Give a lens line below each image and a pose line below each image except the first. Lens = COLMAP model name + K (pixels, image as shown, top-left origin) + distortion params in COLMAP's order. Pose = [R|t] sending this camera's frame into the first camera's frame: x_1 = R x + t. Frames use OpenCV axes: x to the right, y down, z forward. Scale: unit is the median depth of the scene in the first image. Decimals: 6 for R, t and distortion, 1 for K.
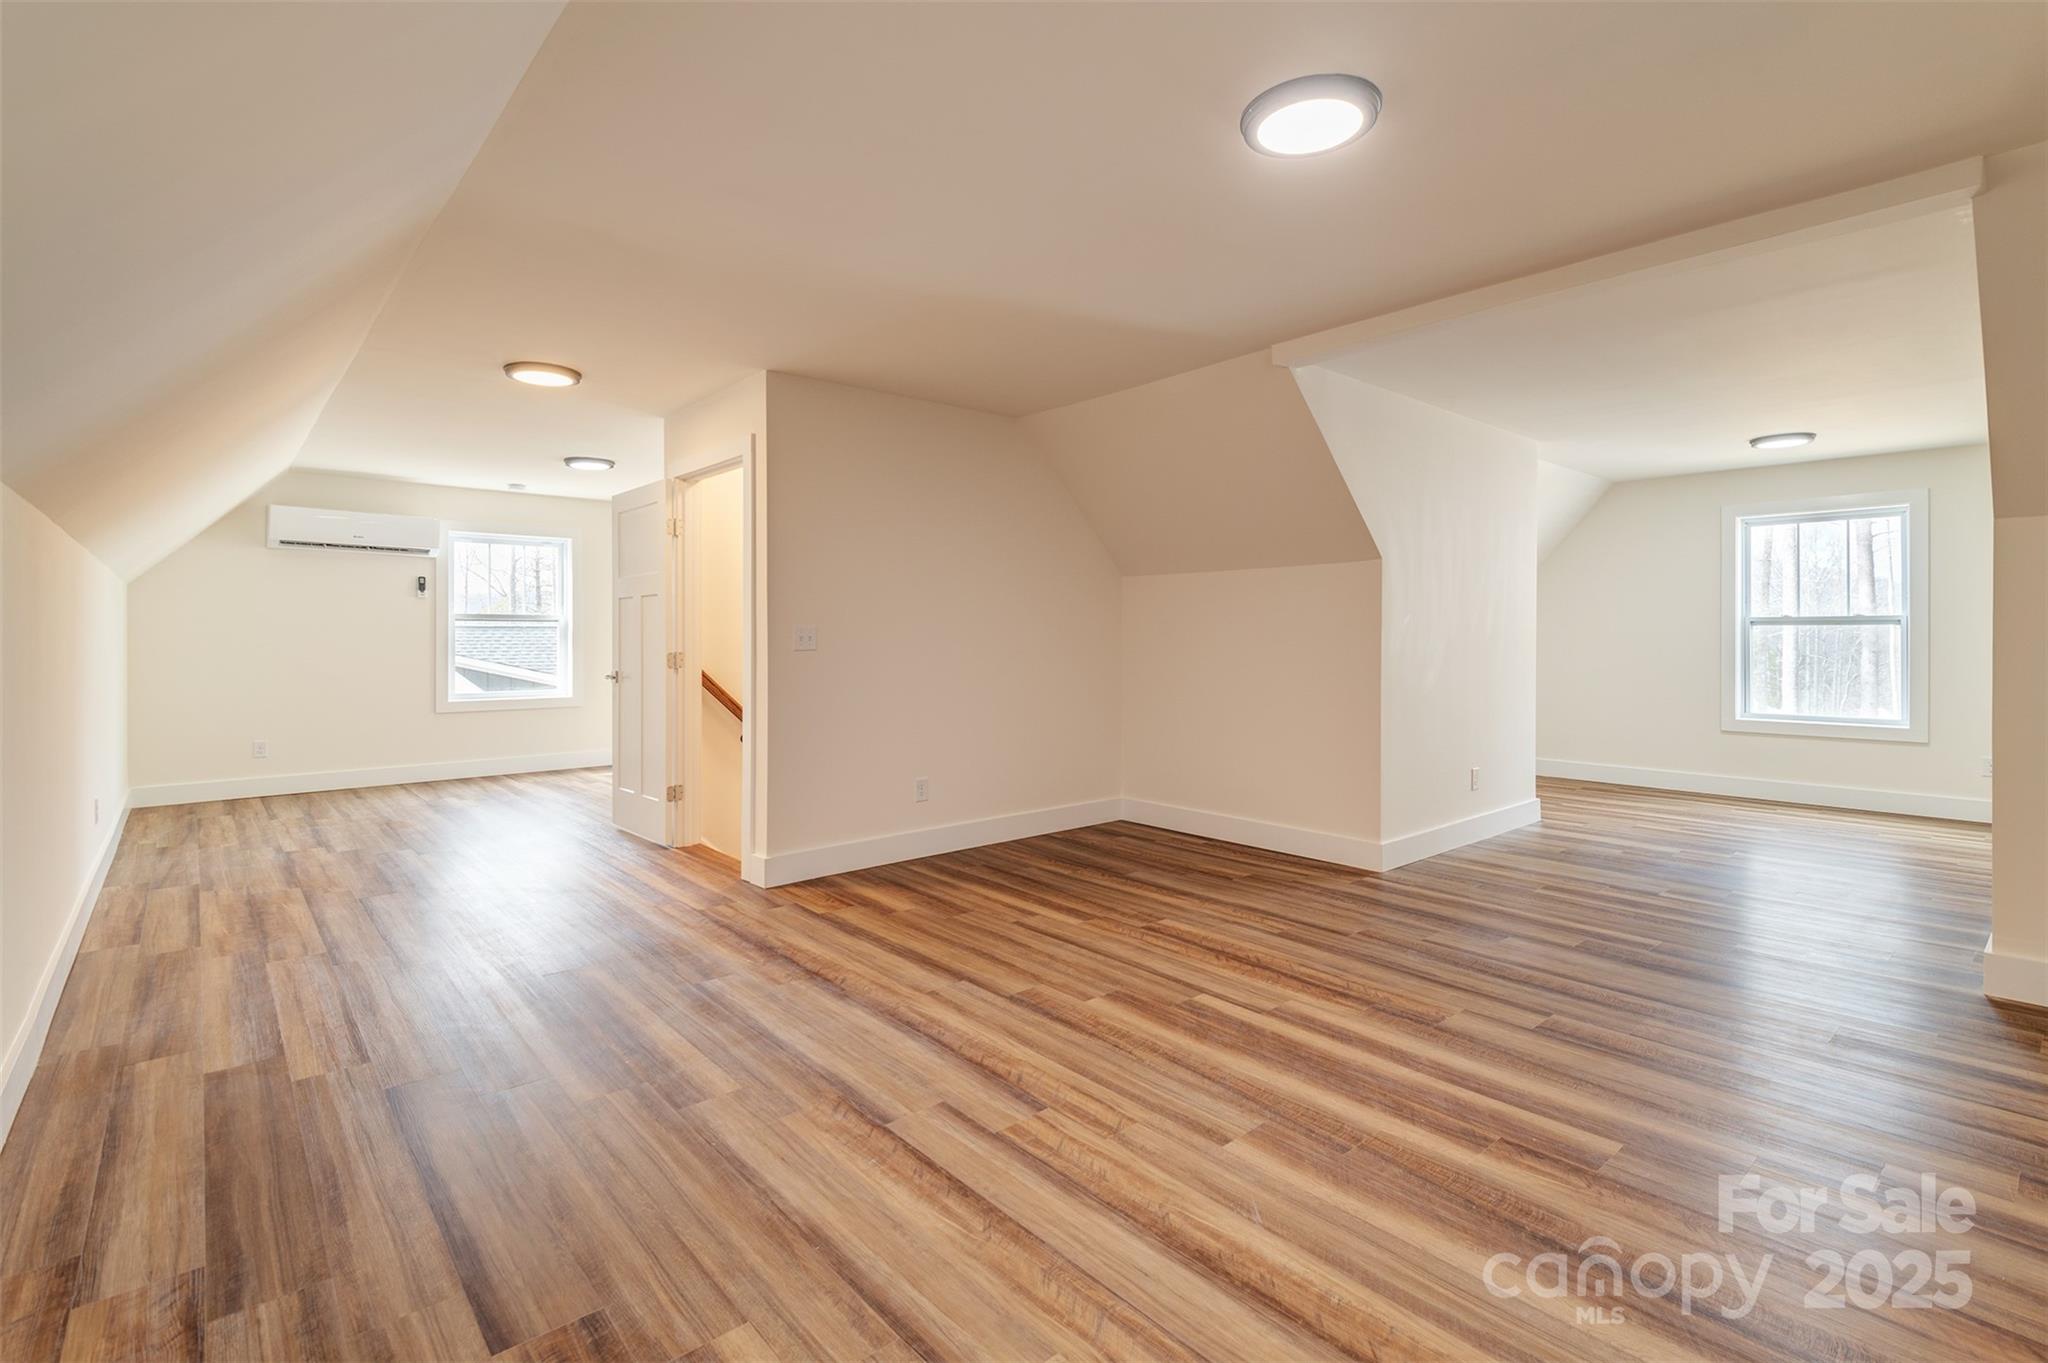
lens RADIAL K [[969.0, 0, 1023.7], [0, 969.0, 631.5], [0, 0, 1]] dist [-0.000543, -0.013854]
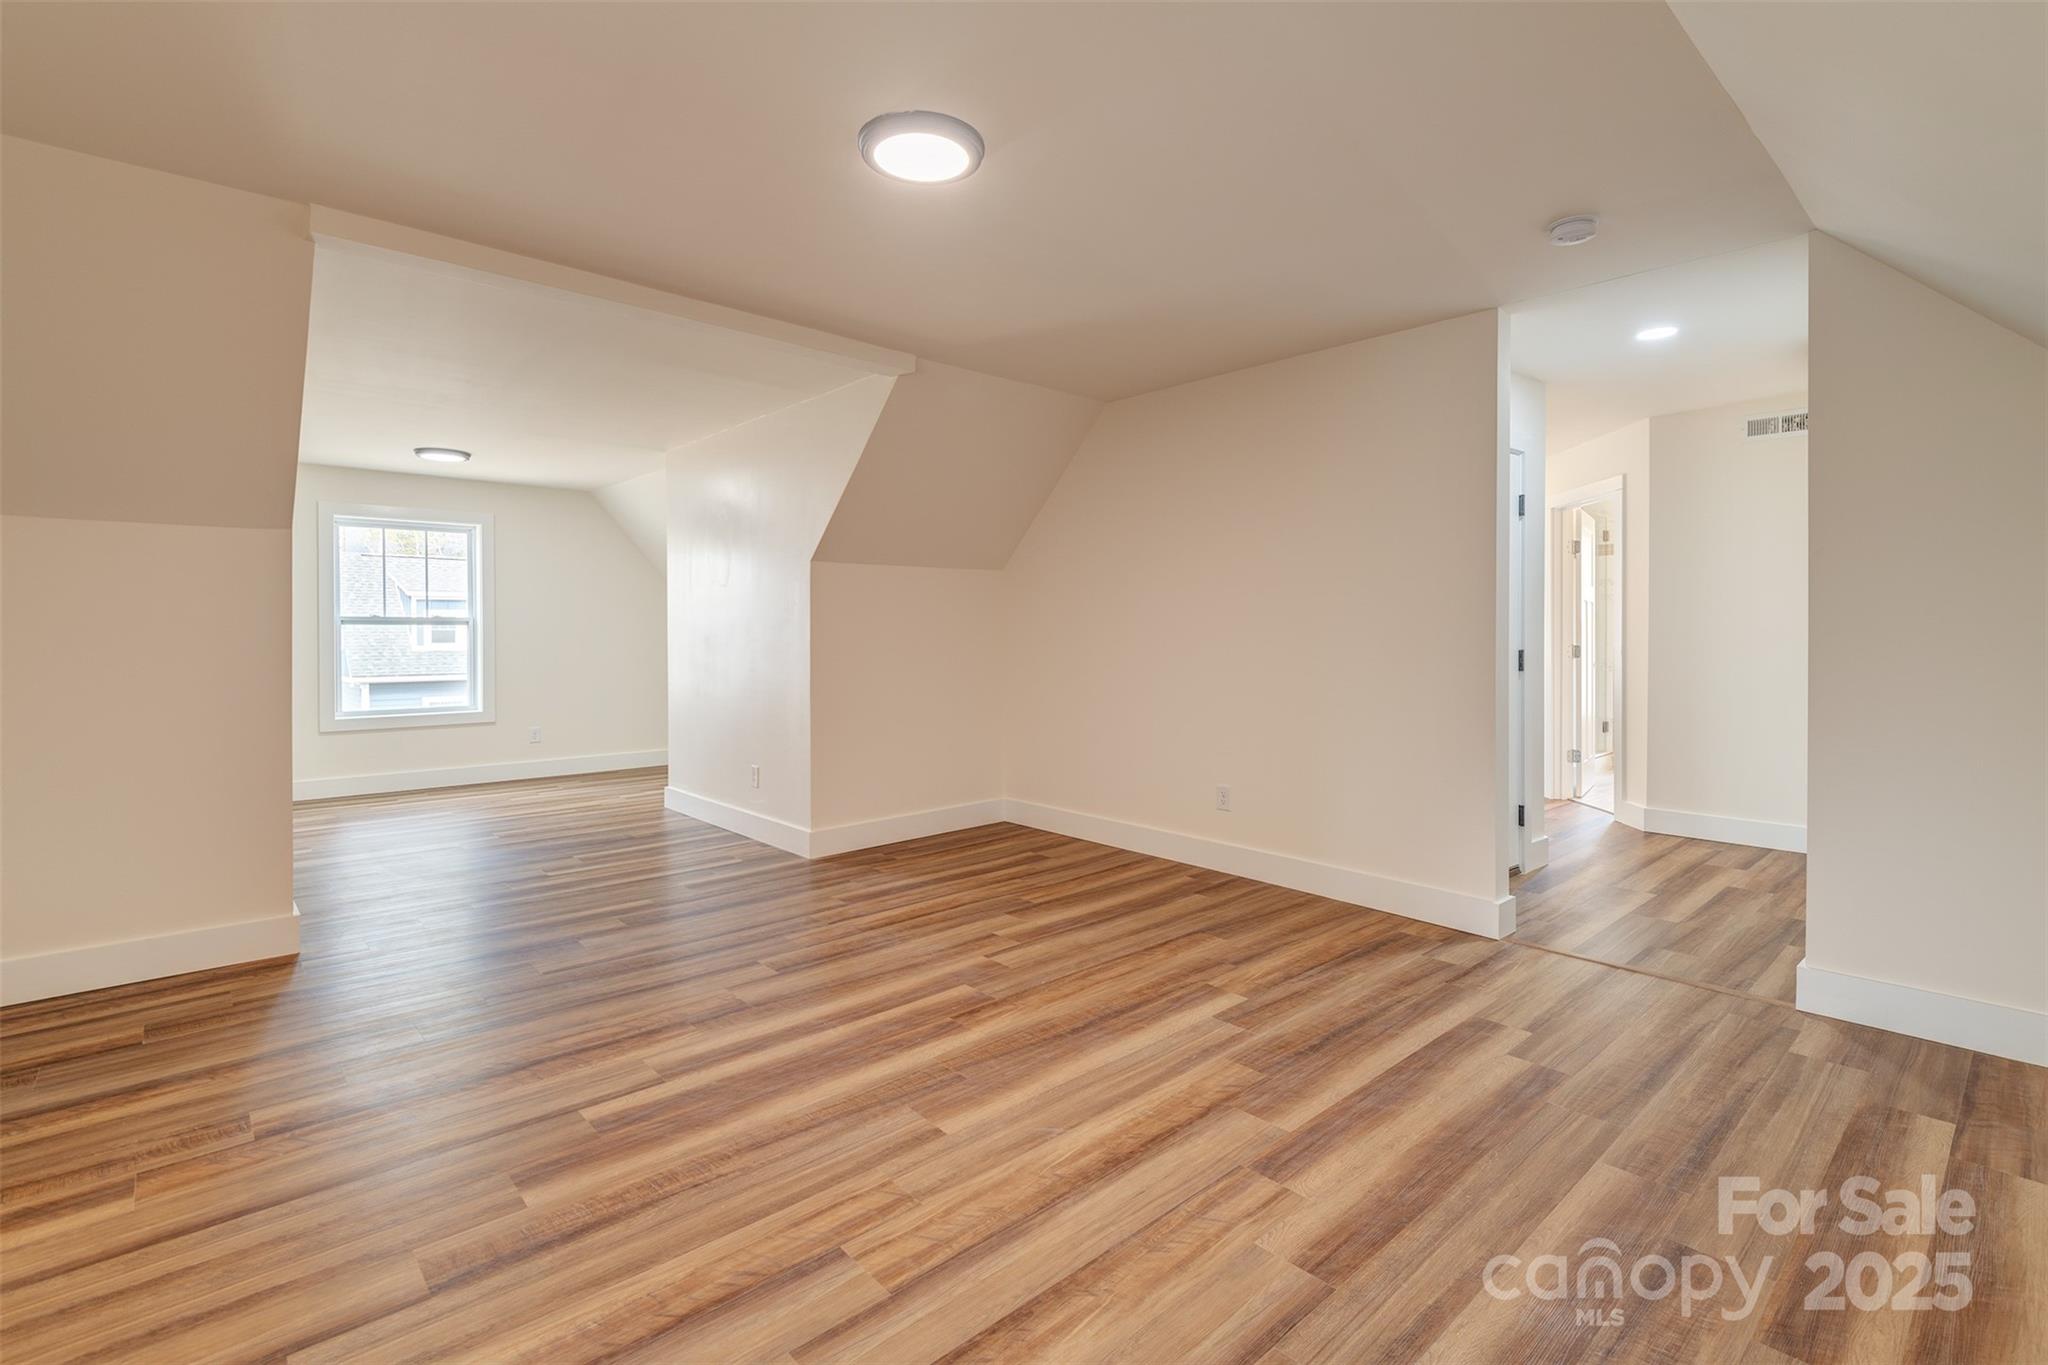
lens RADIAL K [[969.0, 0, 1023.7], [0, 969.0, 632.5], [0, 0, 1]] dist [-0.000543, -0.013854]
pose [[-0.040610, -0.008689, 0.999137, -0.746252], [0.009687, 0.999912, 0.009089, -0.002524], [-0.999128, 0.010047, -0.040522, 0.881980]]
